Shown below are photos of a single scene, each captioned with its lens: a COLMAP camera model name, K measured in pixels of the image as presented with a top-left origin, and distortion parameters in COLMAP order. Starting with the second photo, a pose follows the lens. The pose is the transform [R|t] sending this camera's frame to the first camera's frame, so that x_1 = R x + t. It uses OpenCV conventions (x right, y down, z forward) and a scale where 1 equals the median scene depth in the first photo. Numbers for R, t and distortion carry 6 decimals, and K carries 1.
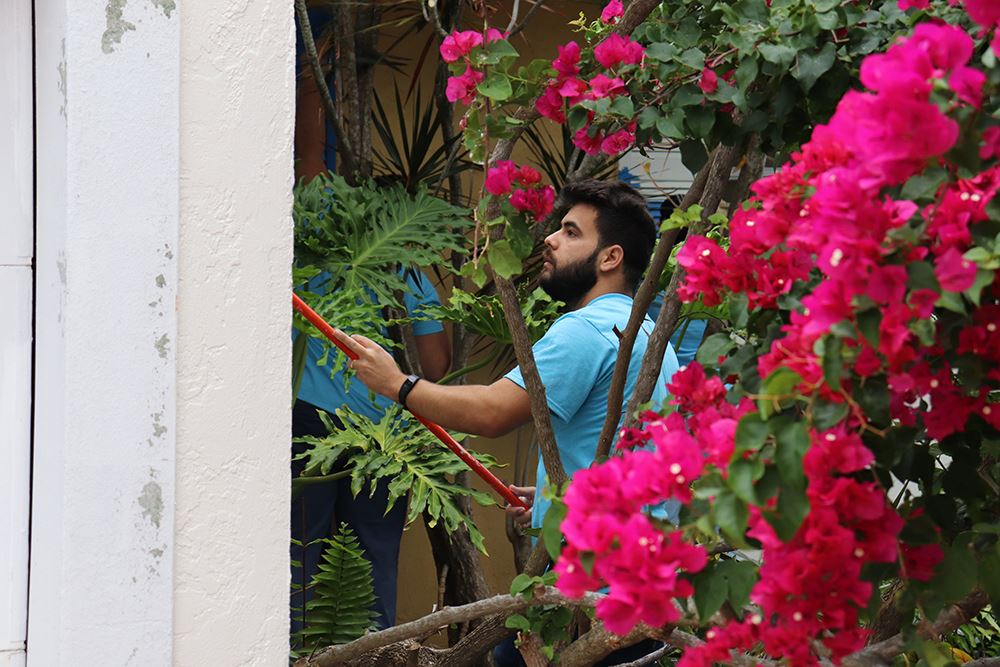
lens RADIAL K [[2069.5, 0, 500.1], [0, 2069.5, 334.6], [0, 0, 1]] dist [0.385908, 0.000000]
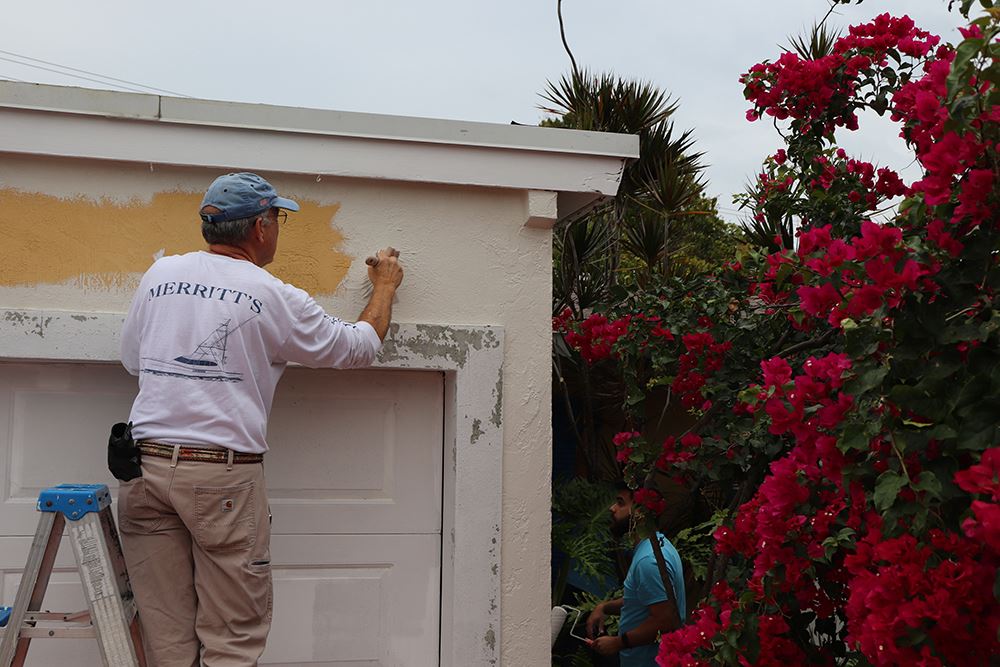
lens RADIAL K [[1194.8, 0, 500.0], [0, 1194.8, 330.0], [0, 0, 1]] dist [-0.092997, 0.000000]
pose [[0.983062, -0.027584, -0.181187, 0.090069], [-0.001684, 0.987208, -0.159426, -0.047593], [0.183267, 0.157030, 0.970440, -0.311235]]
